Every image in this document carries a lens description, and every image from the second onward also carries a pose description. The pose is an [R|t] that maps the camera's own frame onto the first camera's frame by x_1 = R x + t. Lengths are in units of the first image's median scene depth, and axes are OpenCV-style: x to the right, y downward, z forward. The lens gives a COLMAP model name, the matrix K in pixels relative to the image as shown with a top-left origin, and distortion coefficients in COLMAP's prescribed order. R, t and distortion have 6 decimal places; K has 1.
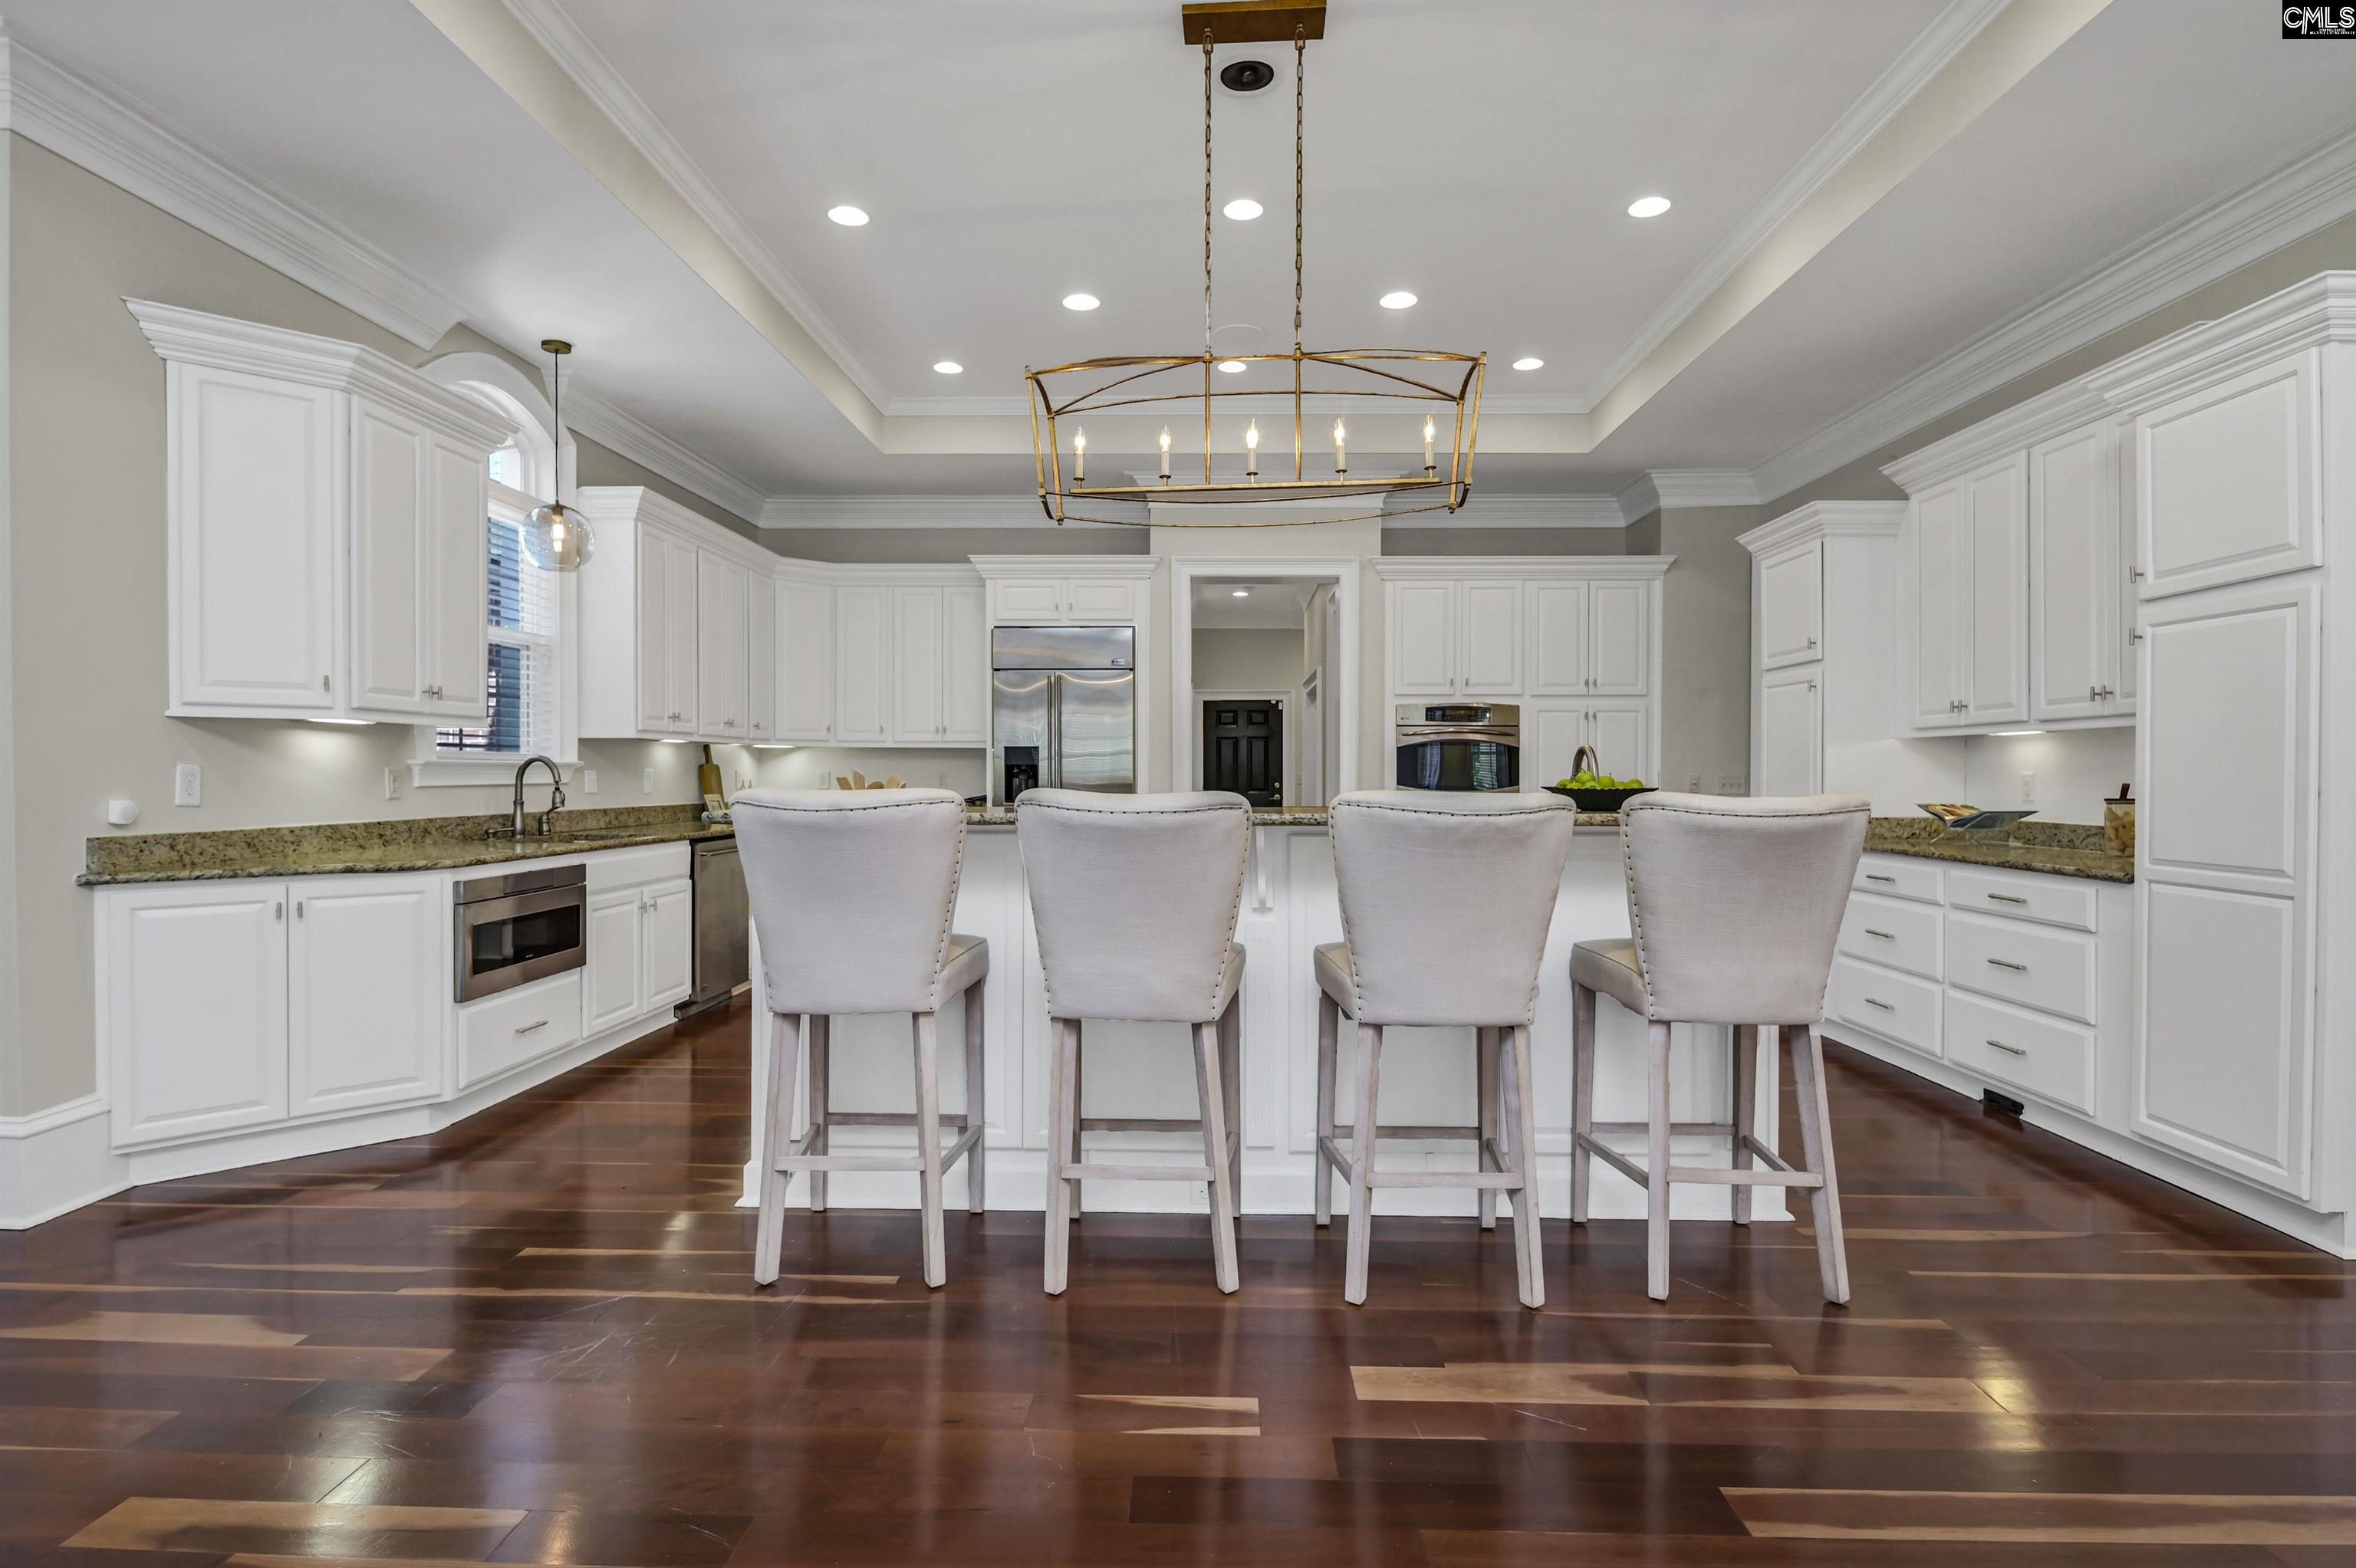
lens RADIAL K [[1142.8, 0, 1178.0], [0, 1142.8, 784.0], [0, 0, 1]] dist [-0.000612, -0.000447]
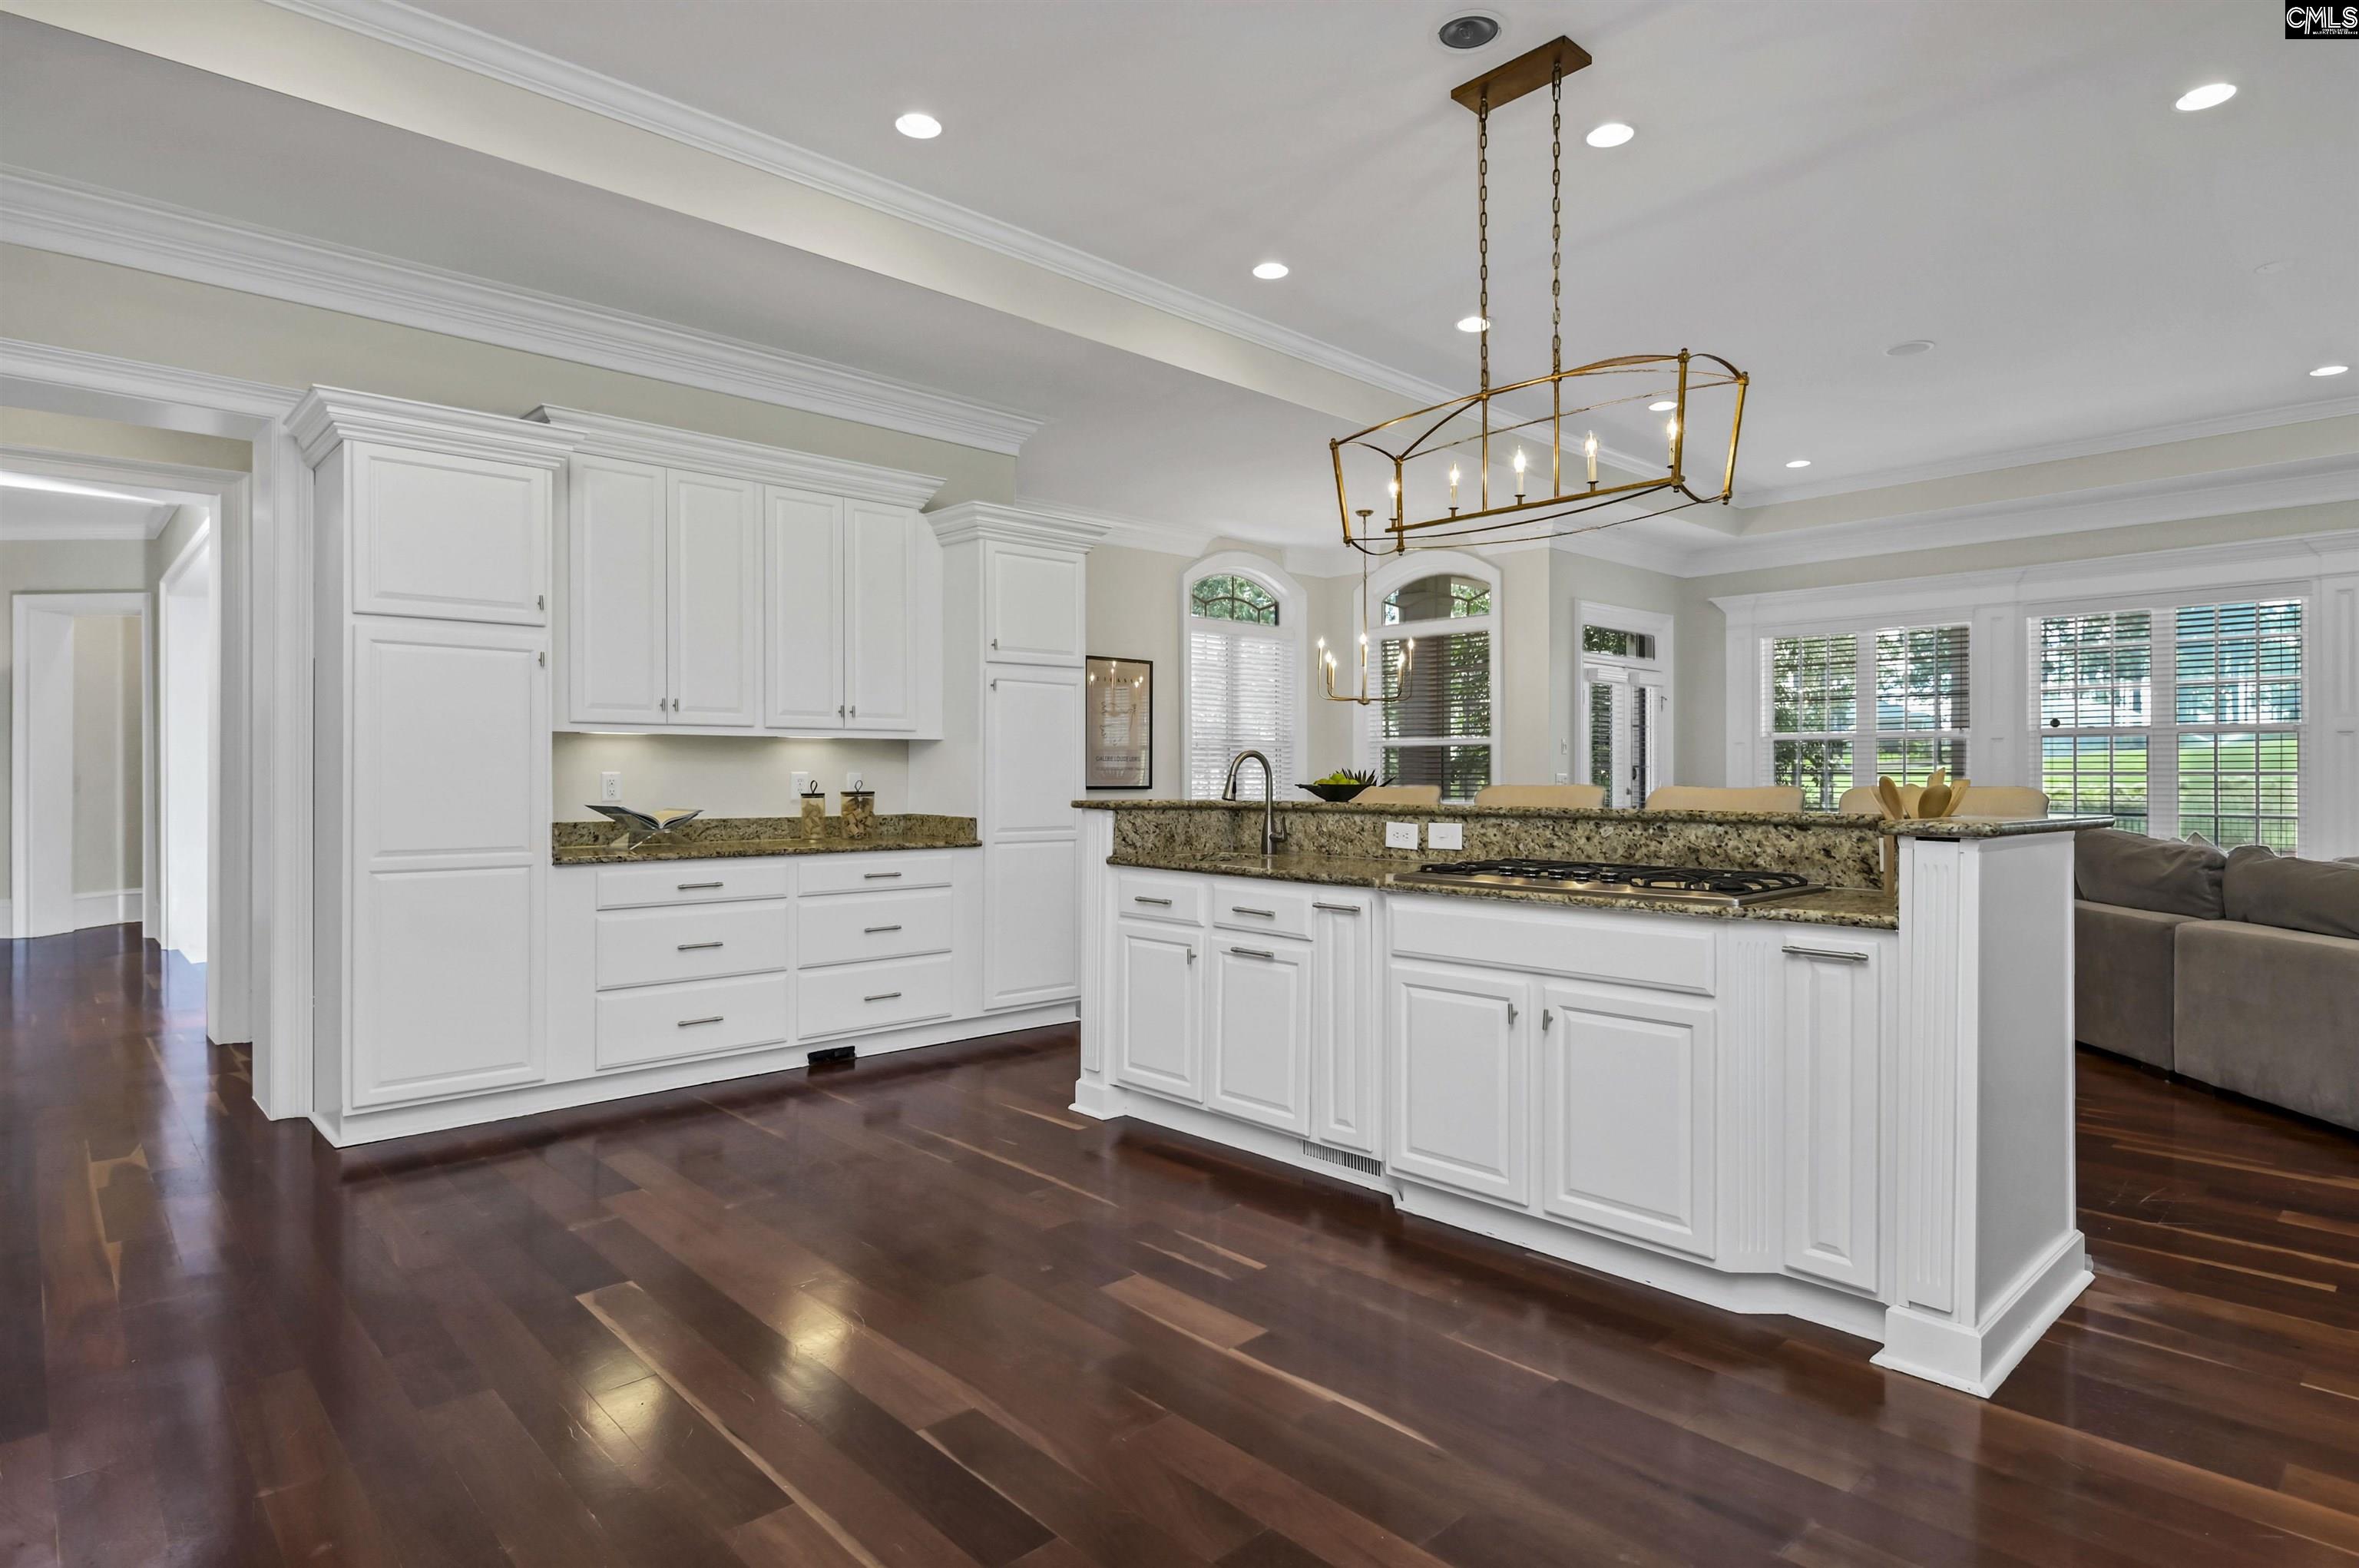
lens RADIAL K [[1251.7, 0, 1179.2], [0, 1251.7, 773.5], [0, 0, 1]] dist [0.004245, -0.000070]
pose [[-0.699179, -0.001066, 0.714946, -0.248800], [0.003791, 0.999979, 0.005199, -0.008139], [-0.714937, 0.006346, -0.699160, 0.922713]]
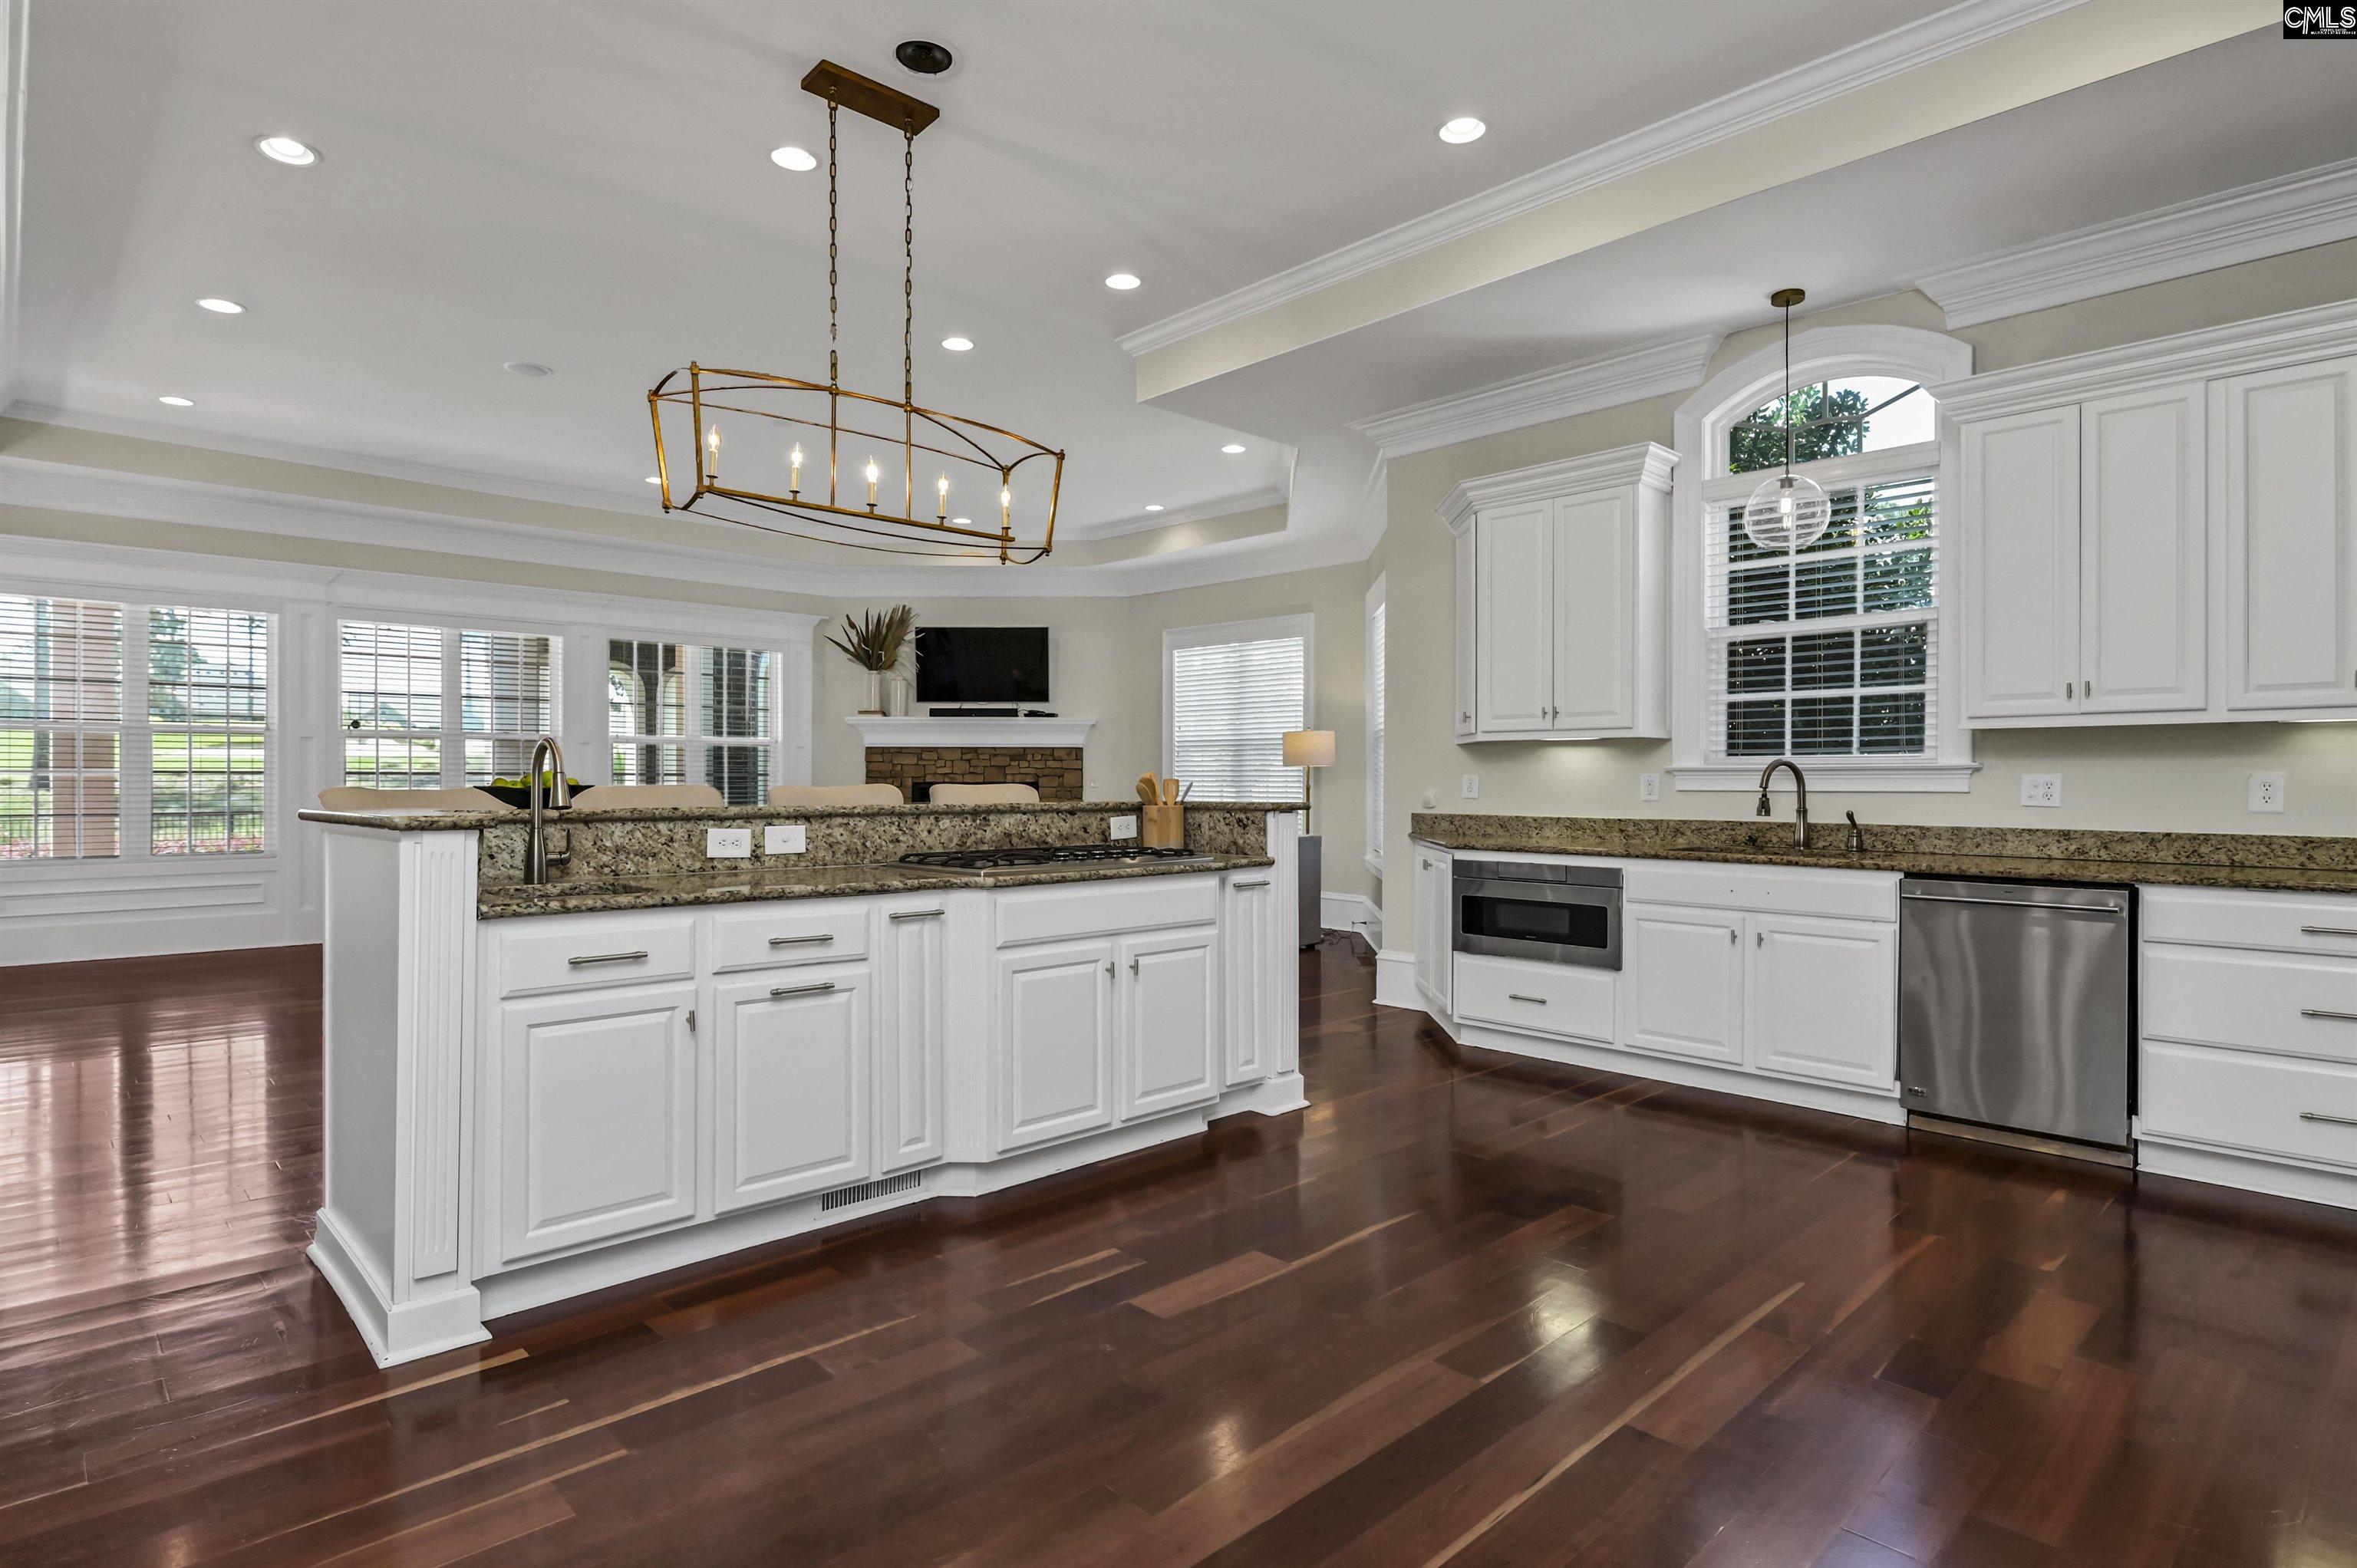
lens RADIAL K [[1213.8, 0, 1204.8], [0, 1213.8, 782.0], [0, 0, 1]] dist [-0.002663, -0.000455]
pose [[-0.697489, -0.002479, -0.716591, 0.310216], [-0.010001, 0.999930, 0.006276, -0.005779], [0.716526, 0.011544, -0.697465, 0.924303]]
